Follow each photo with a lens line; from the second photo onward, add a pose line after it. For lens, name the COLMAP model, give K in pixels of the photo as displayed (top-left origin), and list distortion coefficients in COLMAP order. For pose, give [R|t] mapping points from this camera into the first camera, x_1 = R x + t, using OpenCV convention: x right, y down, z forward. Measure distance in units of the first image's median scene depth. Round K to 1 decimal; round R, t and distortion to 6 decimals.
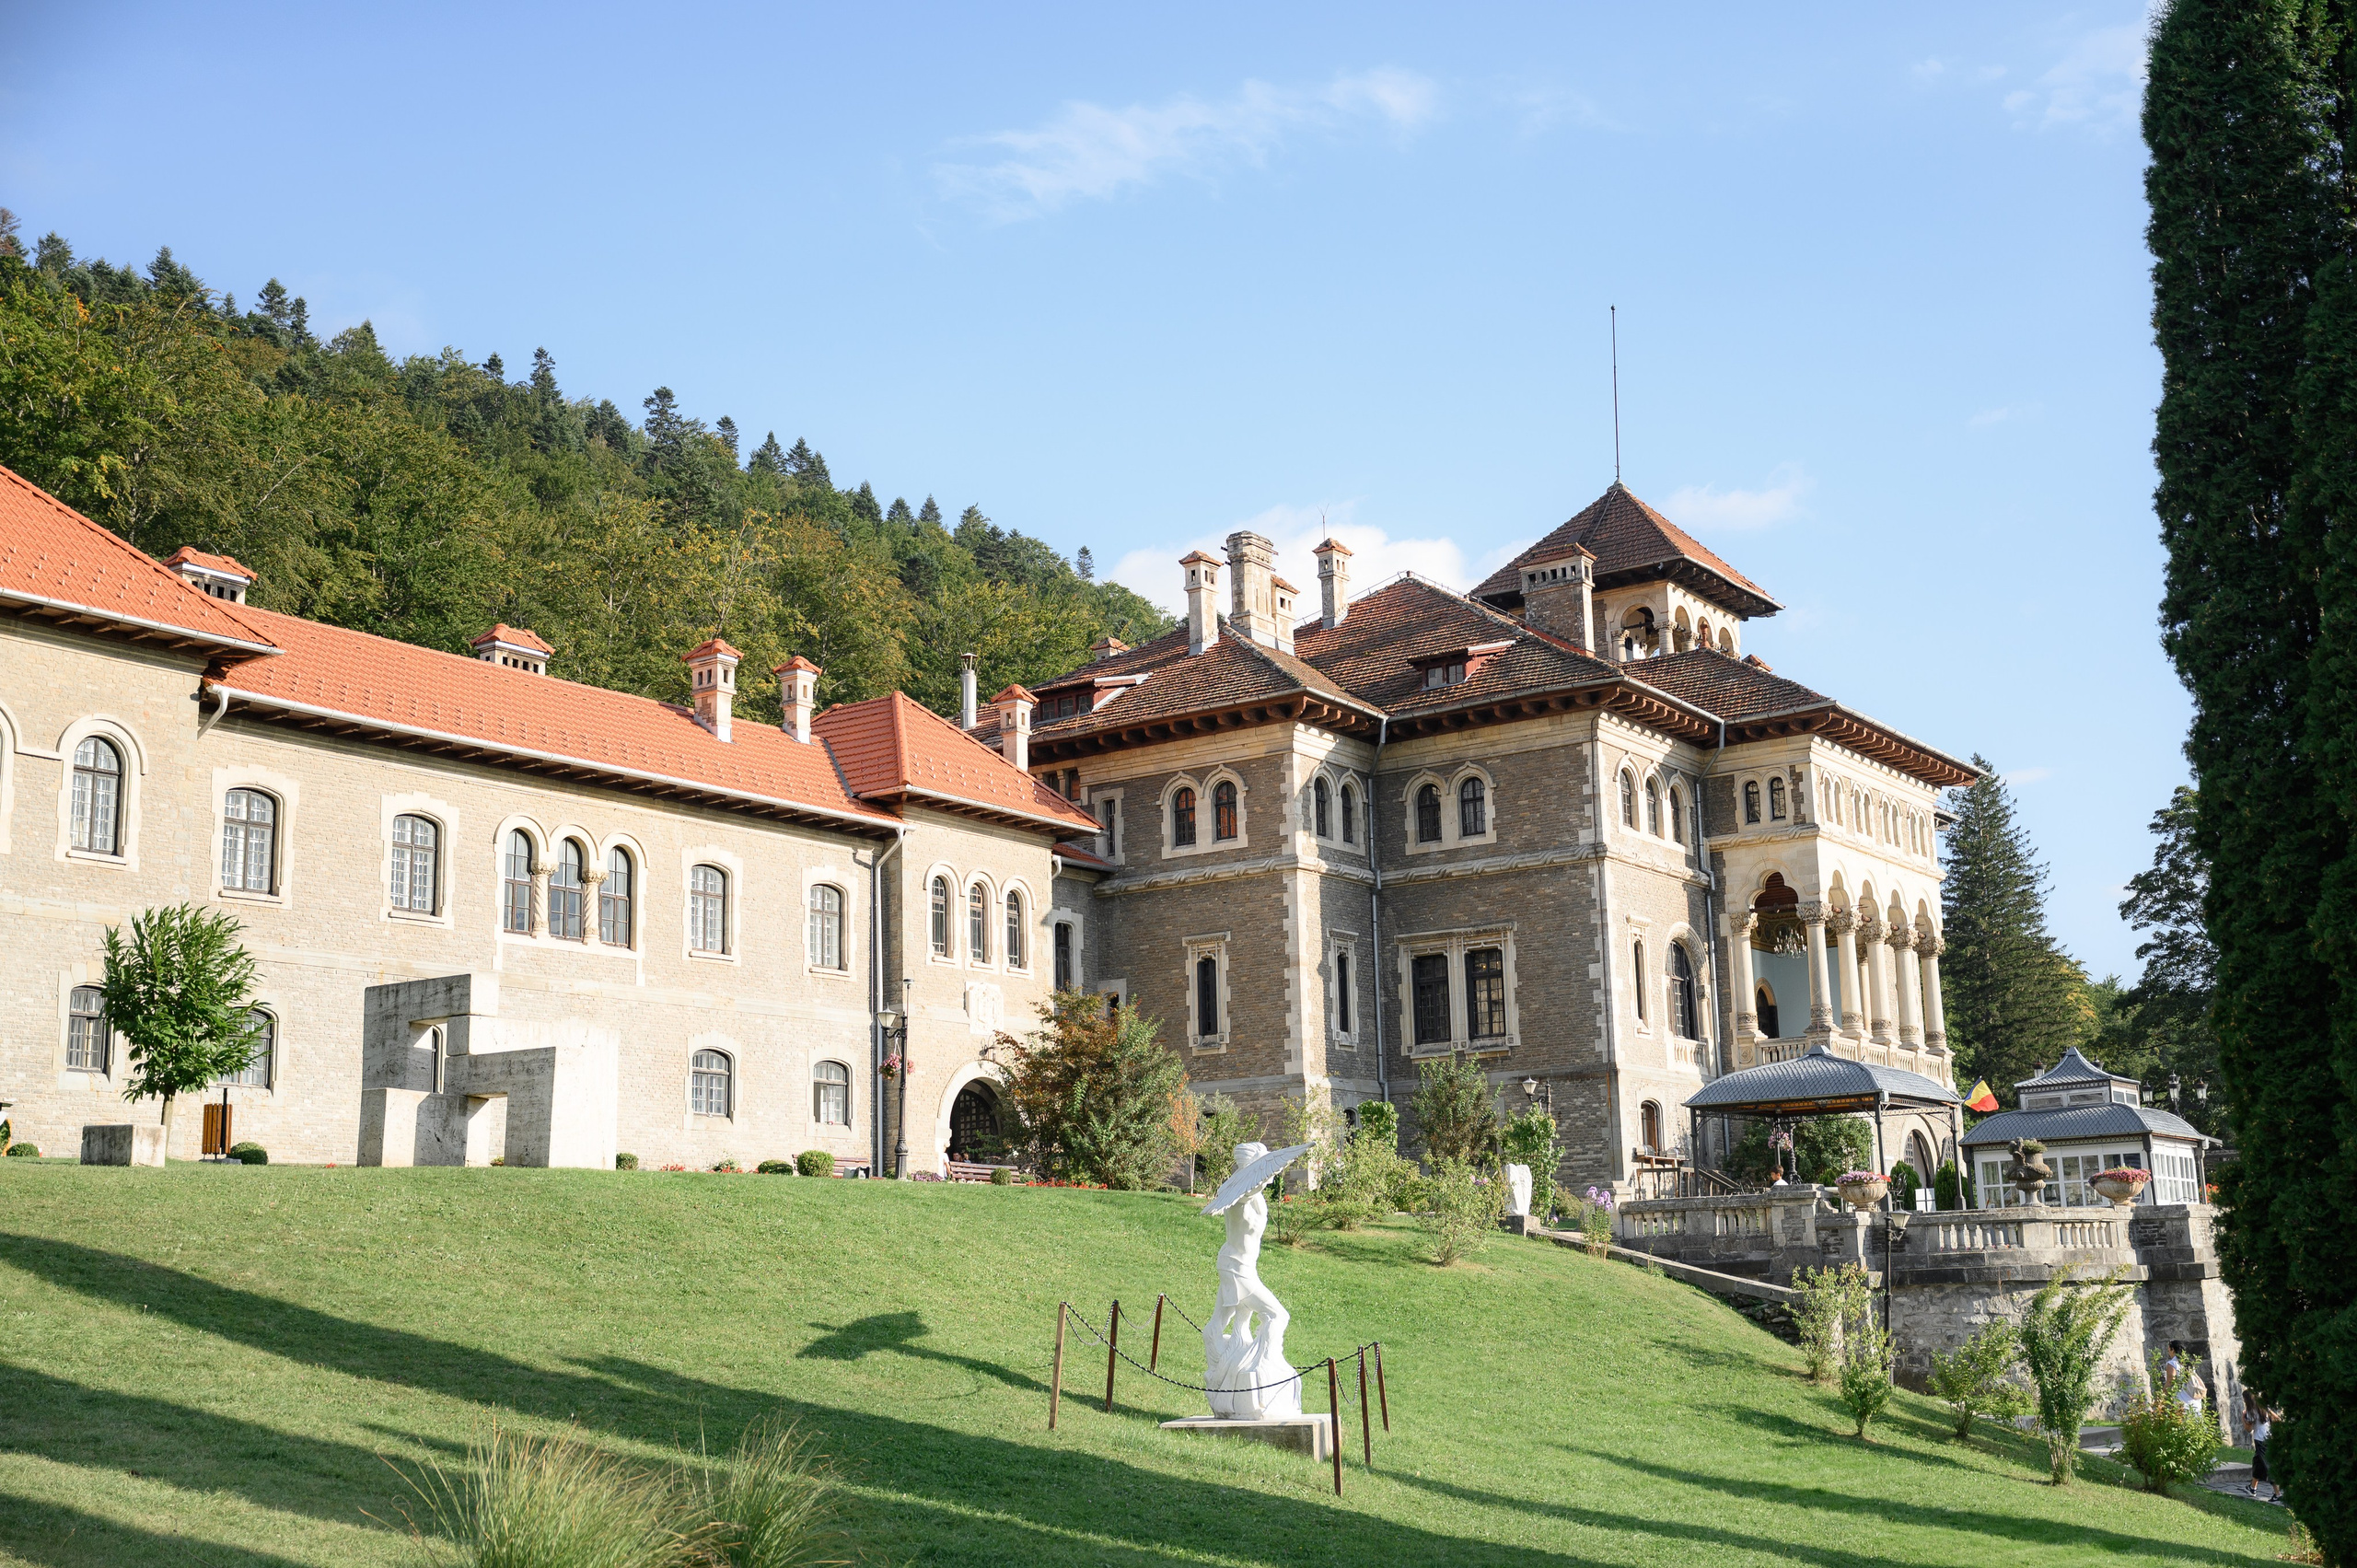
lens RADIAL K [[2628.2, 0, 1235.8], [0, 2628.2, 781.2], [0, 0, 1]] dist [-0.000633, 0.000000]
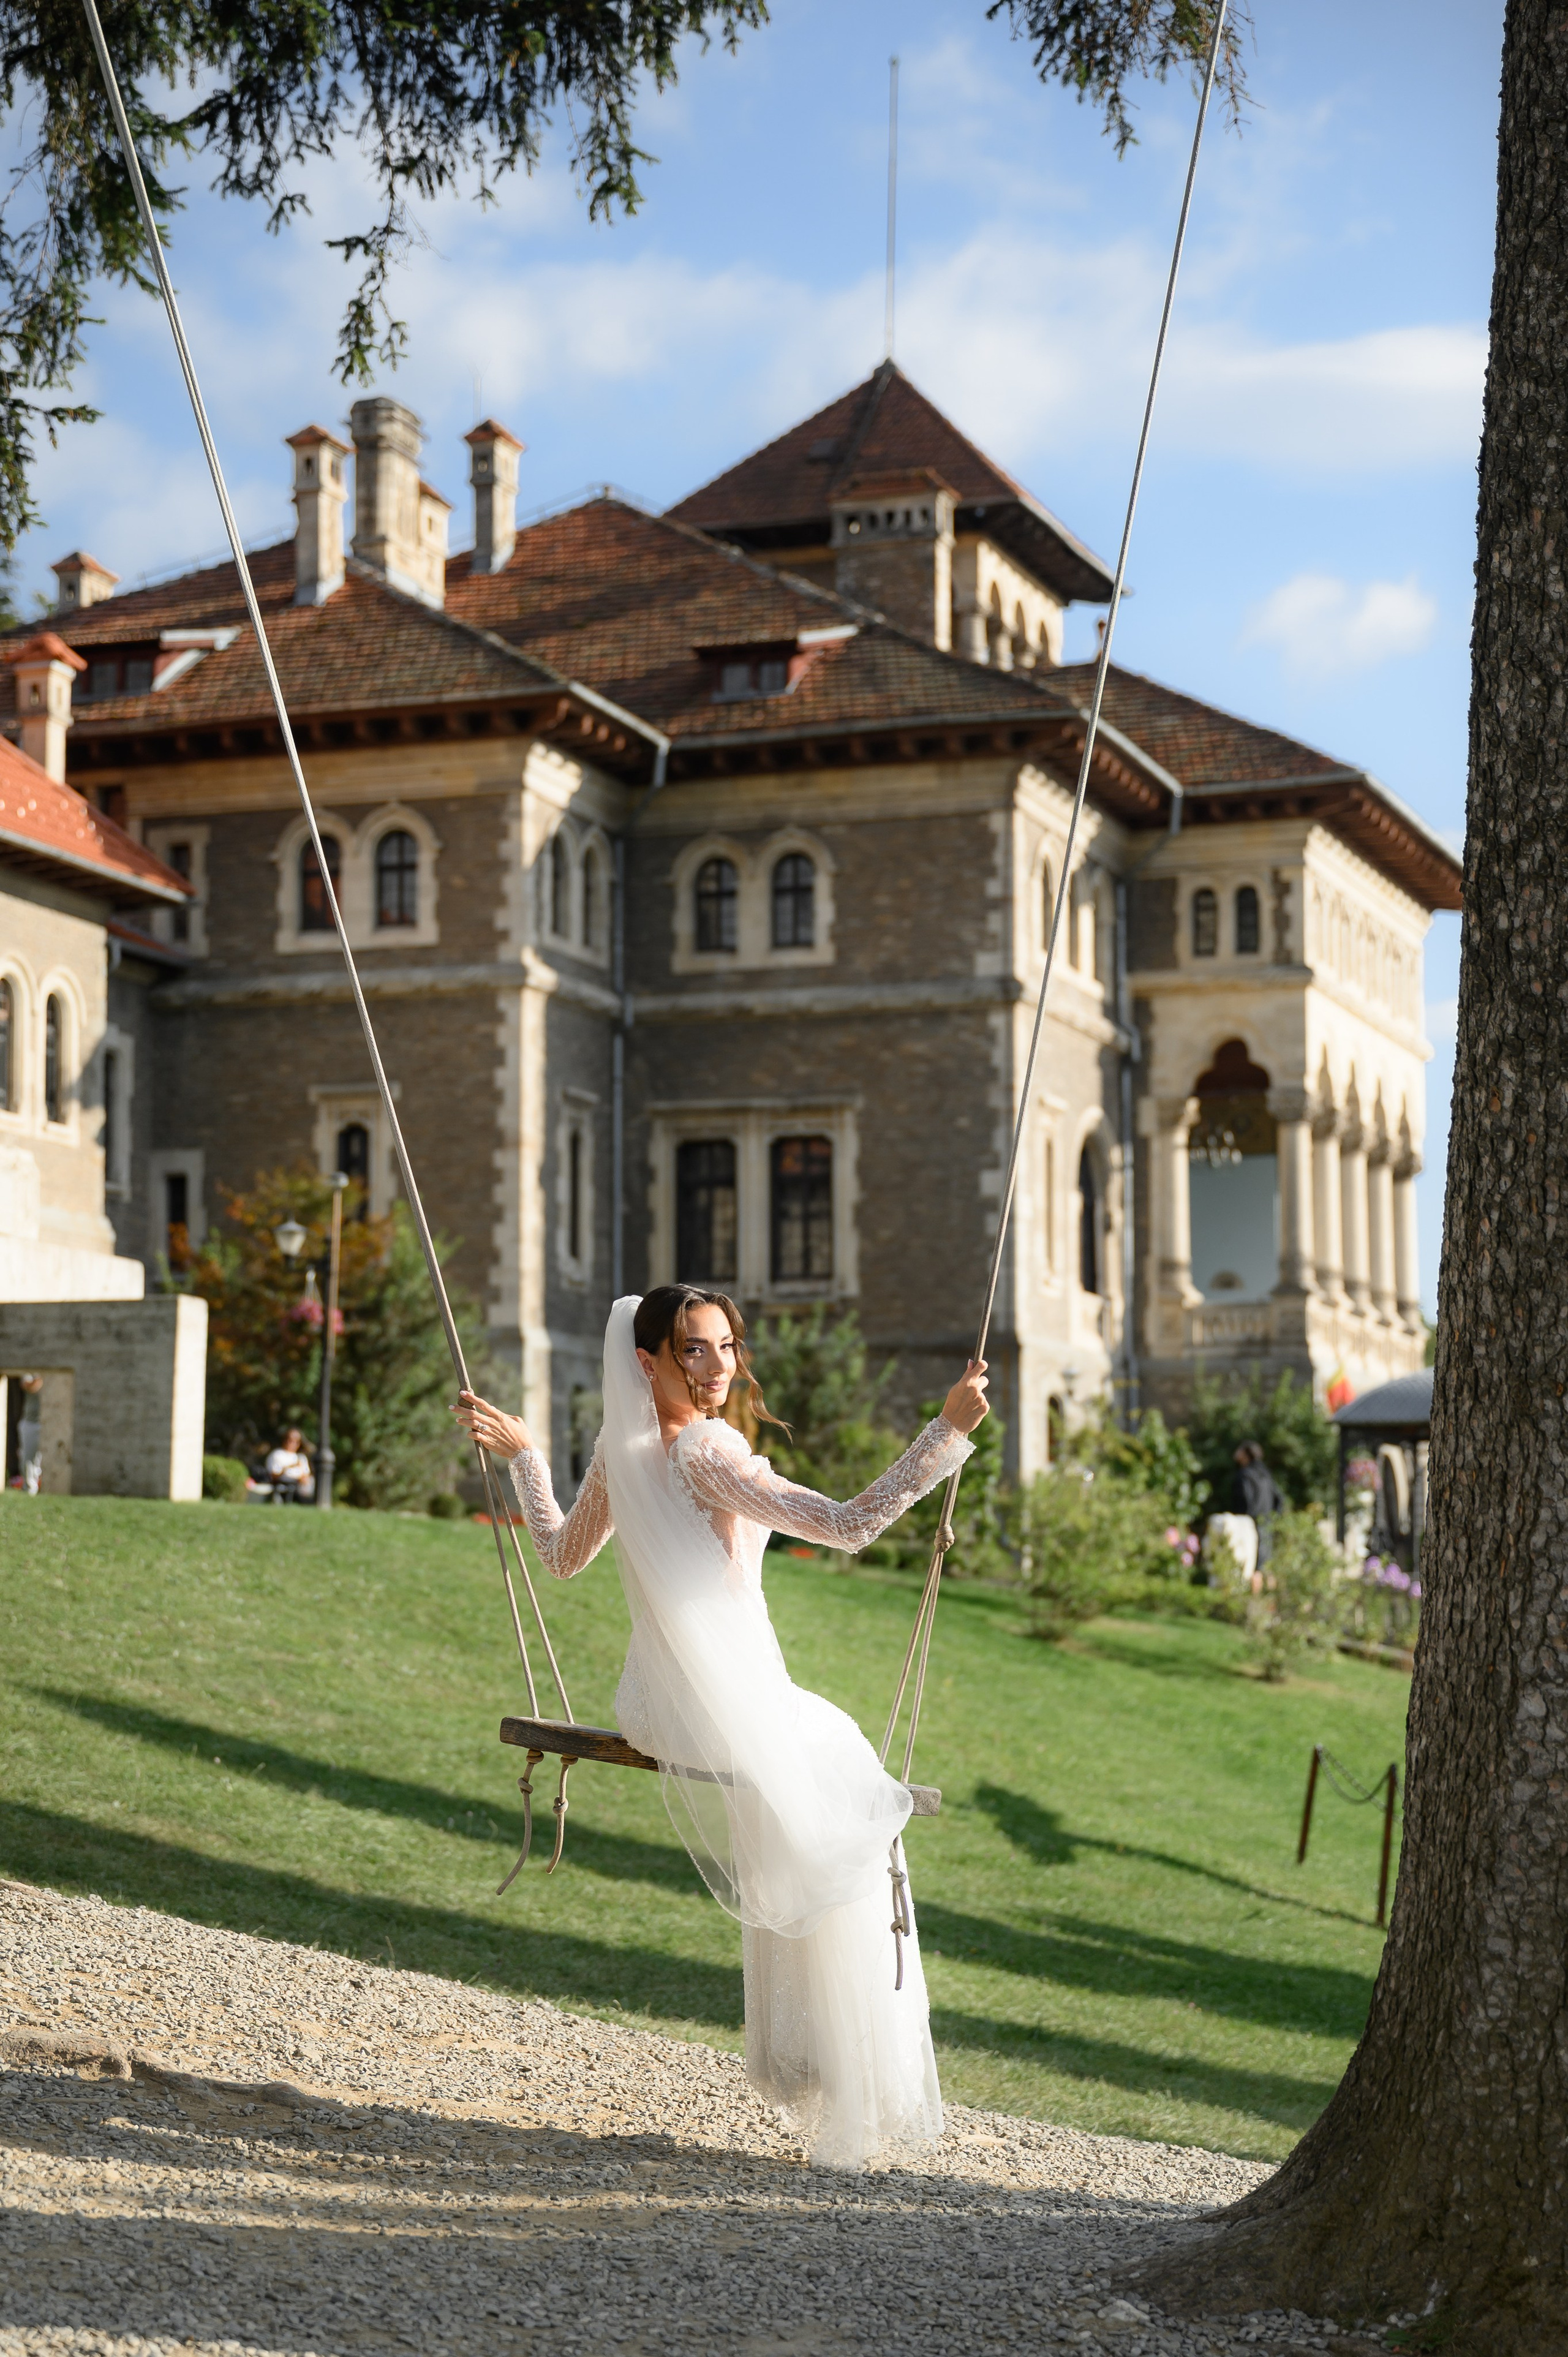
lens RADIAL K [[4427.4, 0, 714.0], [0, 4427.4, 1241.0], [0, 0, 1]] dist [0.044494, 0.000000]
pose [[0.970666, 0.052014, 0.234737, -0.164143], [-0.075548, 0.992852, 0.092400, -0.005474], [-0.228253, -0.107423, 0.967657, 0.004724]]
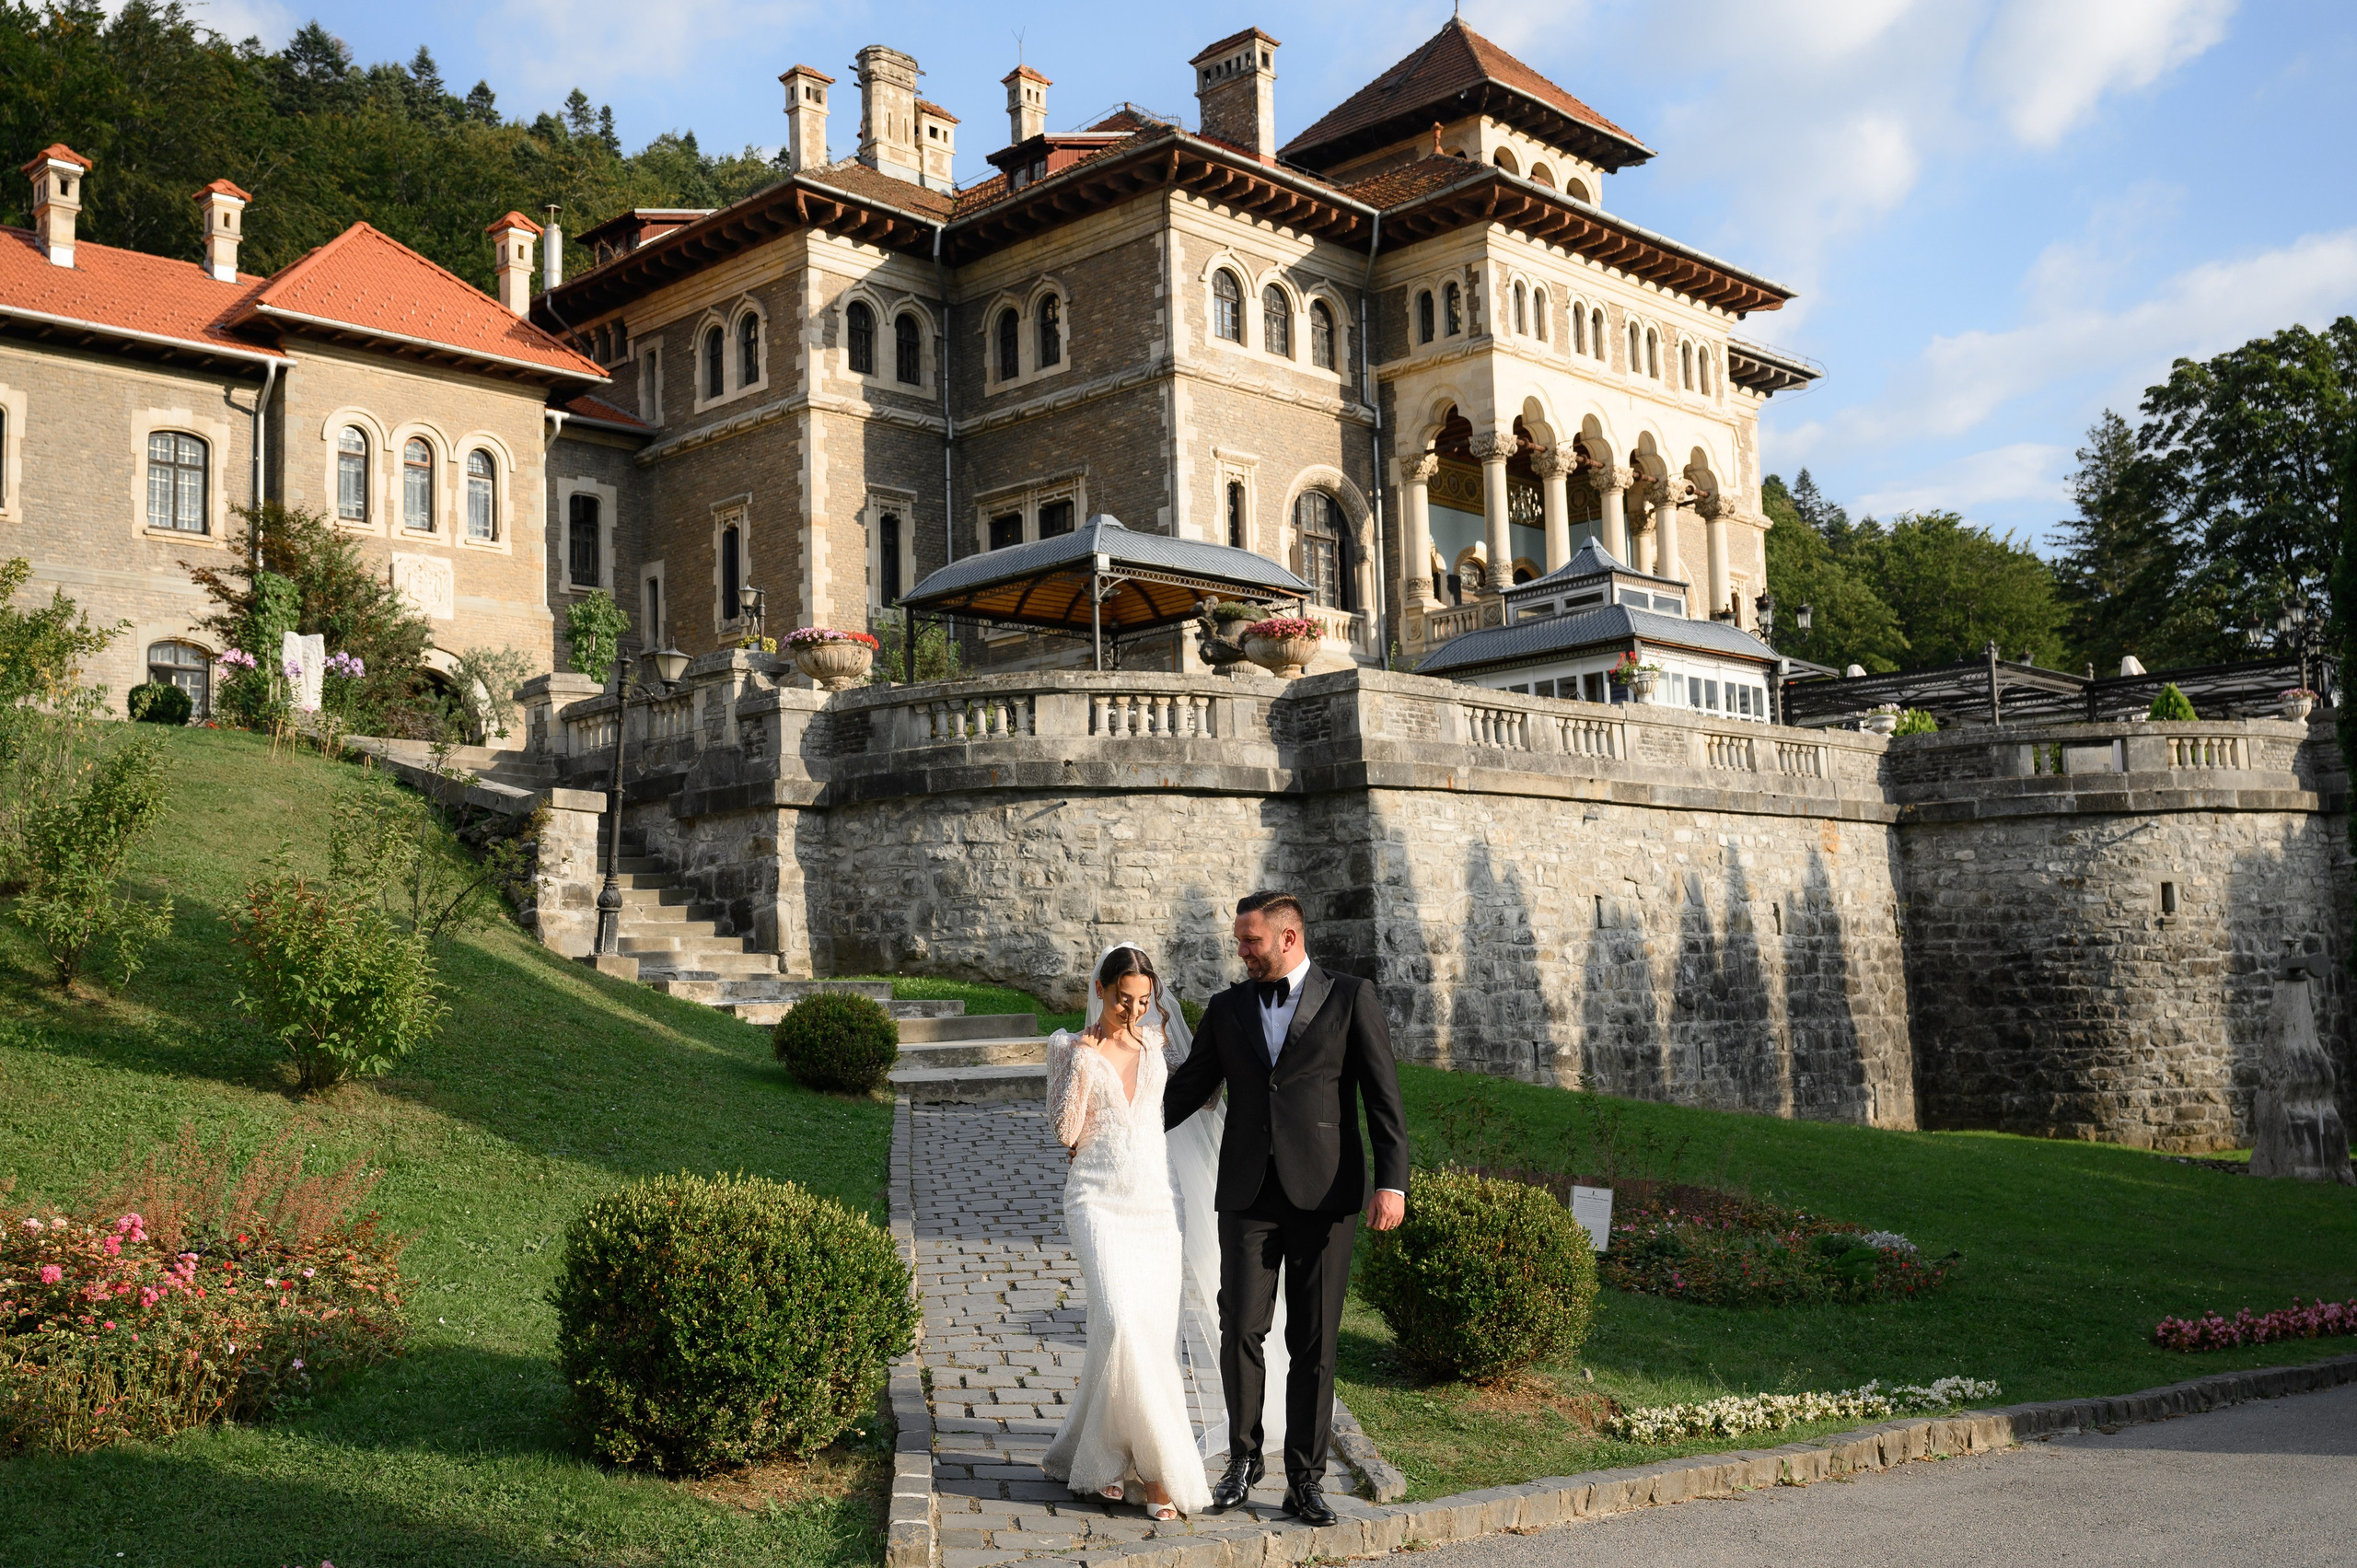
lens RADIAL K [[2325.9, 0, 1225.1], [0, 2325.9, 779.6], [0, 0, 1]] dist [0.001059, 0.000000]
pose [[0.985580, -0.021795, -0.167799, 0.261155], [0.037362, 0.995225, 0.090178, 0.085230], [0.165033, -0.095146, 0.981688, 0.291306]]
